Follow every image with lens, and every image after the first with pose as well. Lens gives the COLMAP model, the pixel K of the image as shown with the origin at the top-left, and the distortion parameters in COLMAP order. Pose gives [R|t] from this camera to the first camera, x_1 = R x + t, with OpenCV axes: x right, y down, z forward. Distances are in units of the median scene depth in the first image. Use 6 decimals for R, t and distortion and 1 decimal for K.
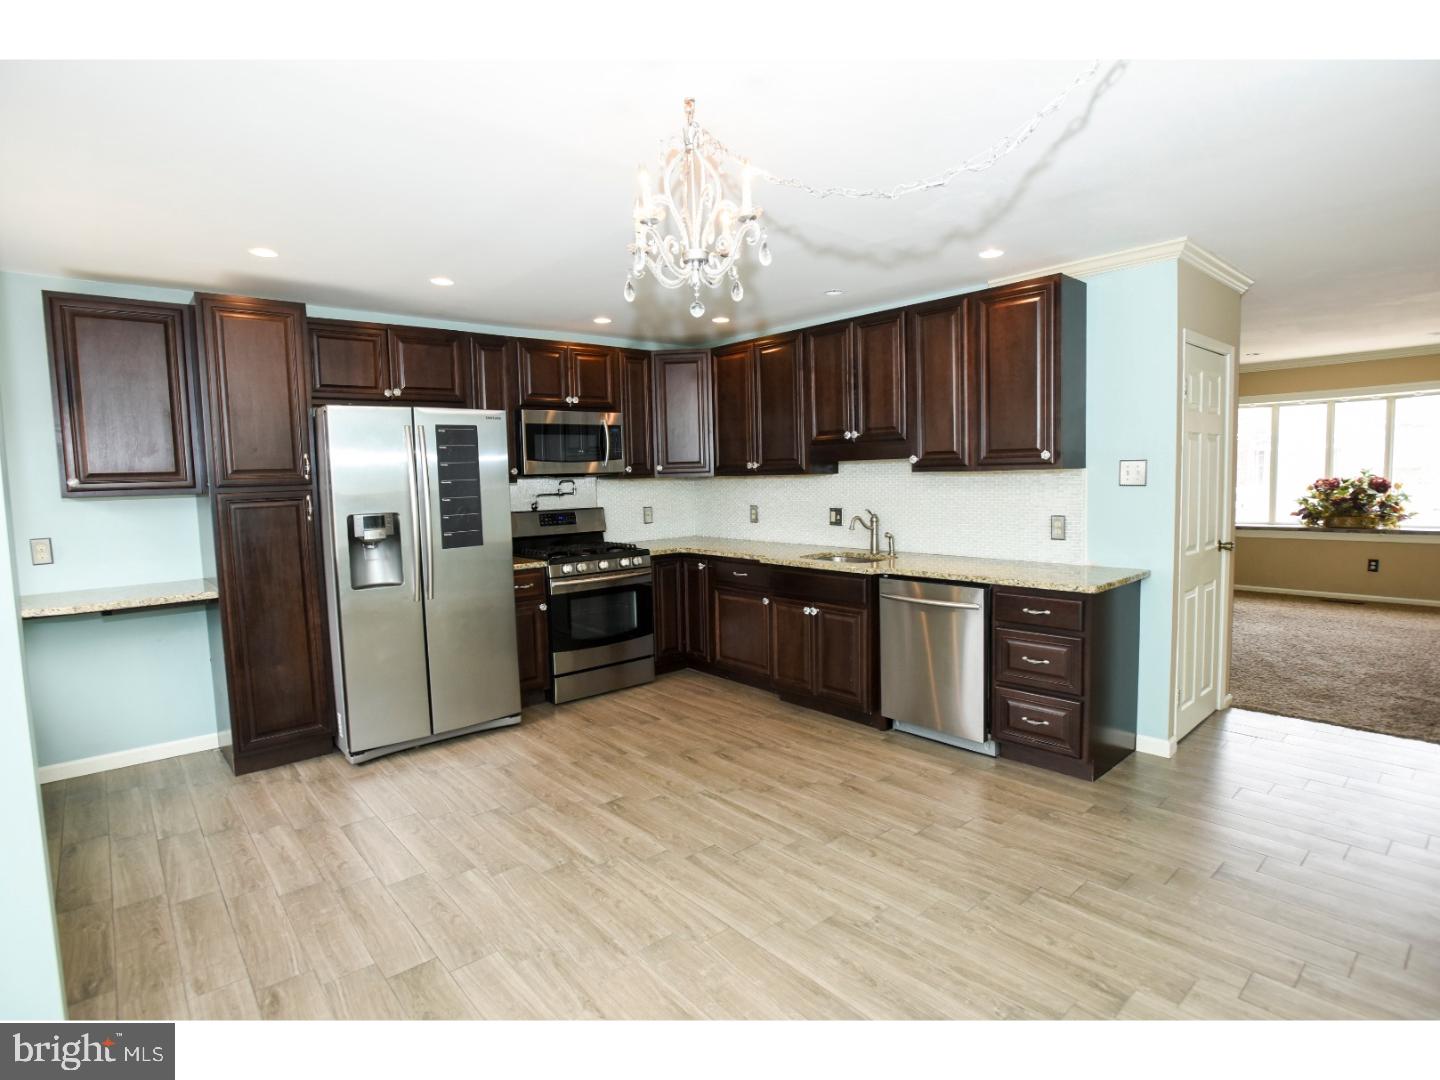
lens RADIAL K [[738.7, 0, 729.6], [0, 738.7, 536.9], [0, 0, 1]] dist [-0.075438, 0.032903]
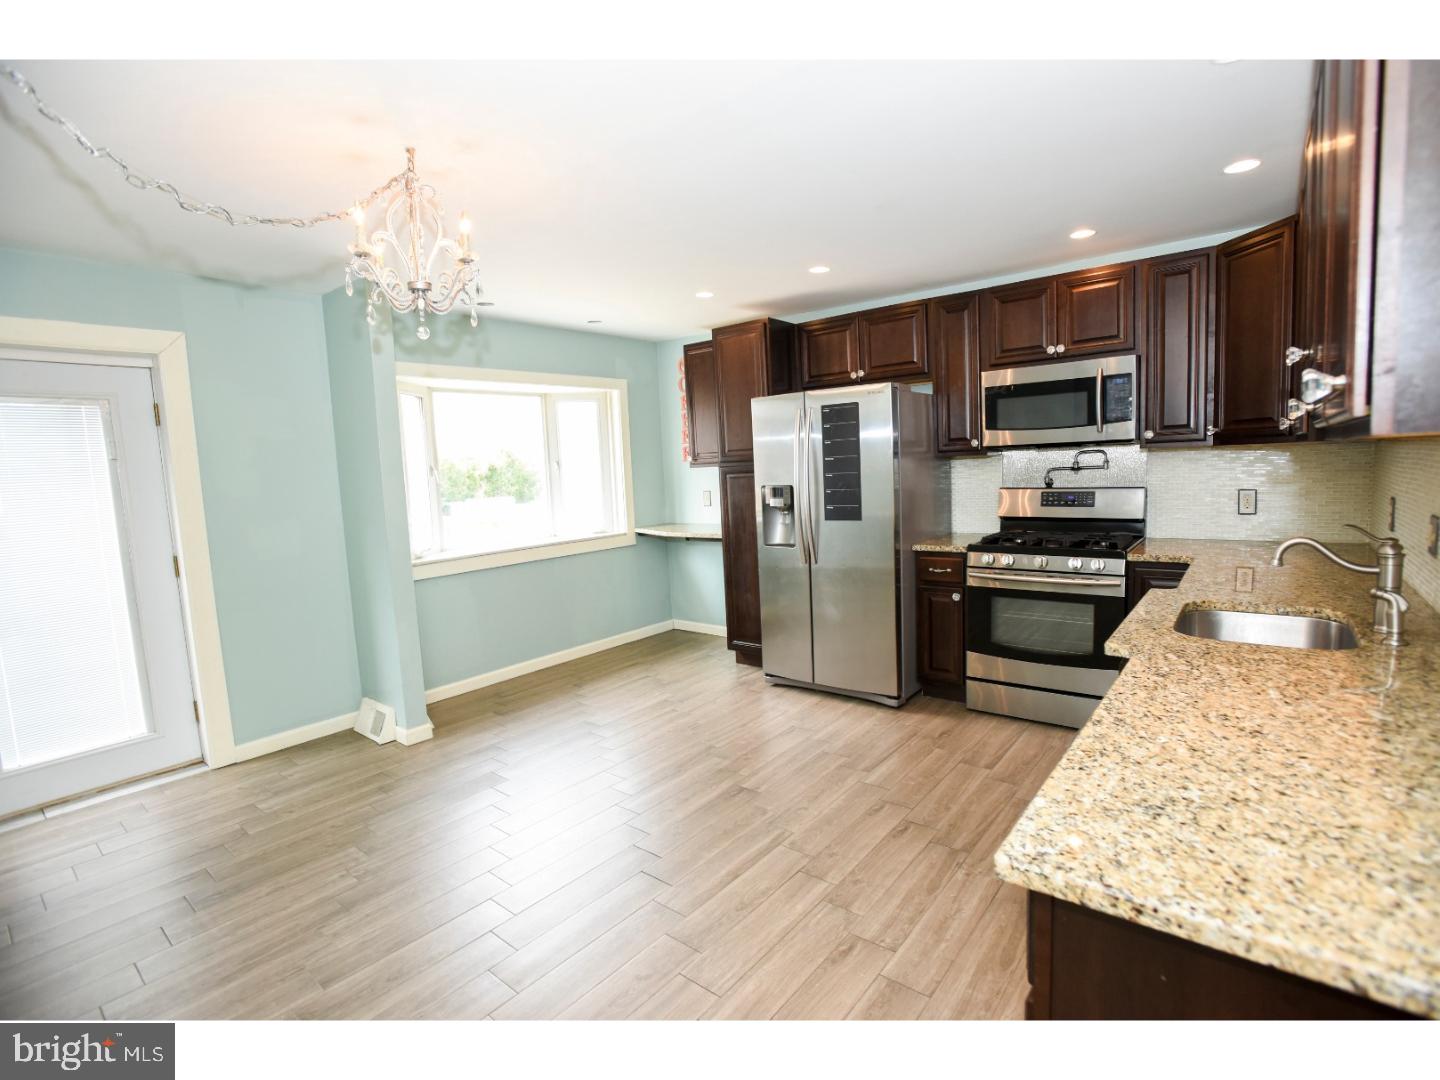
lens RADIAL K [[693.5, 0, 728.0], [0, 693.5, 543.6], [0, 0, 1]] dist [-0.064818, 0.024059]
pose [[0.170519, 0.128522, -0.976937, 0.622217], [-0.043690, 0.991468, 0.122808, -0.072584], [0.984385, 0.021741, 0.174679, 0.709493]]
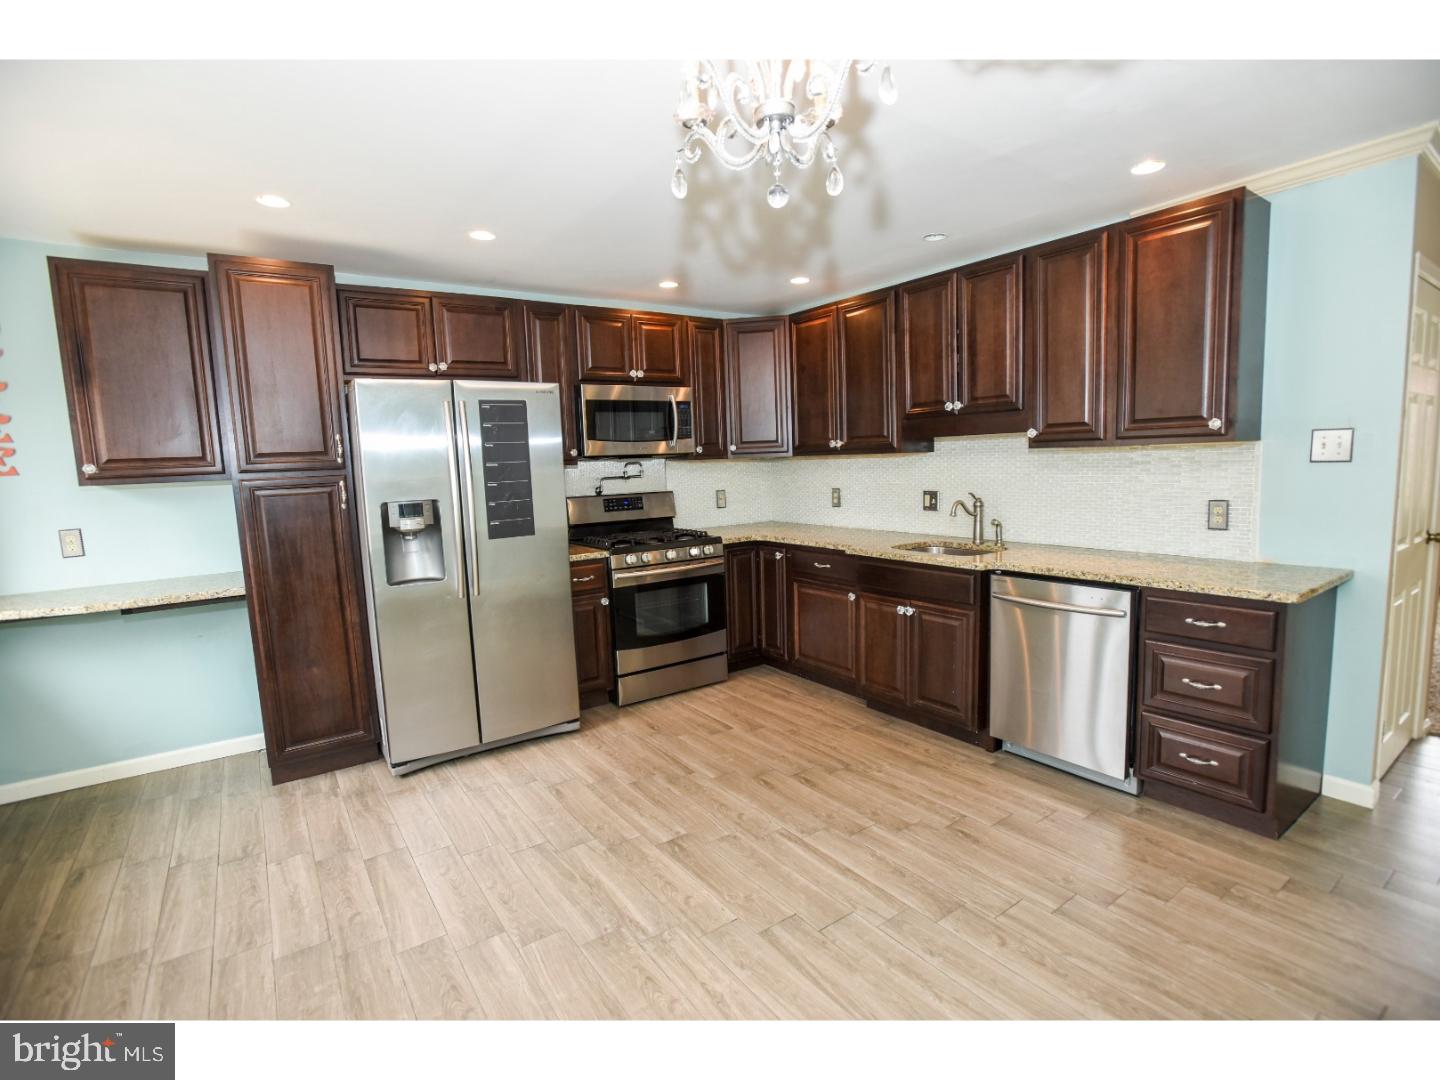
lens RADIAL K [[693.5, 0, 728.0], [0, 693.5, 543.6], [0, 0, 1]] dist [-0.064818, 0.024059]
pose [[0.994230, 0.002641, -0.107237, -0.011998], [0.001450, 0.999275, 0.038052, -0.010545], [0.107260, -0.037988, 0.993505, 0.202216]]
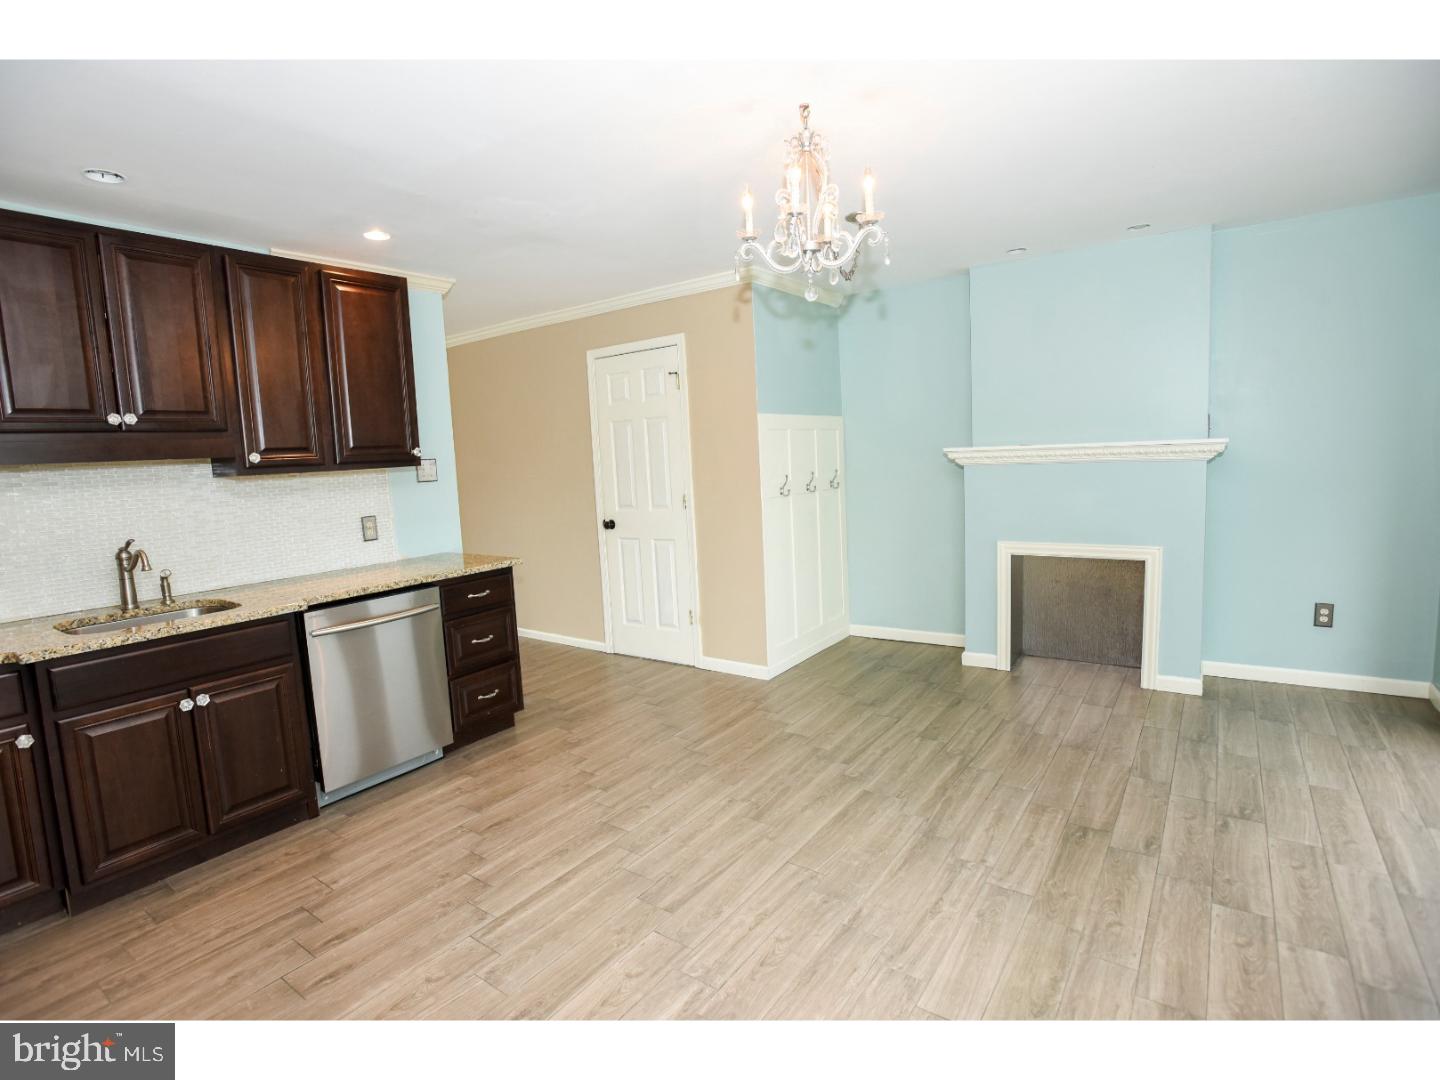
lens RADIAL K [[715.1, 0, 705.3], [0, 715.1, 535.0], [0, 0, 1]] dist [-0.069727, 0.027052]
pose [[-0.210486, -0.075017, 0.974714, -0.605030], [0.135693, 0.985158, 0.105123, -0.044578], [-0.968134, 0.154389, -0.197183, 0.784921]]
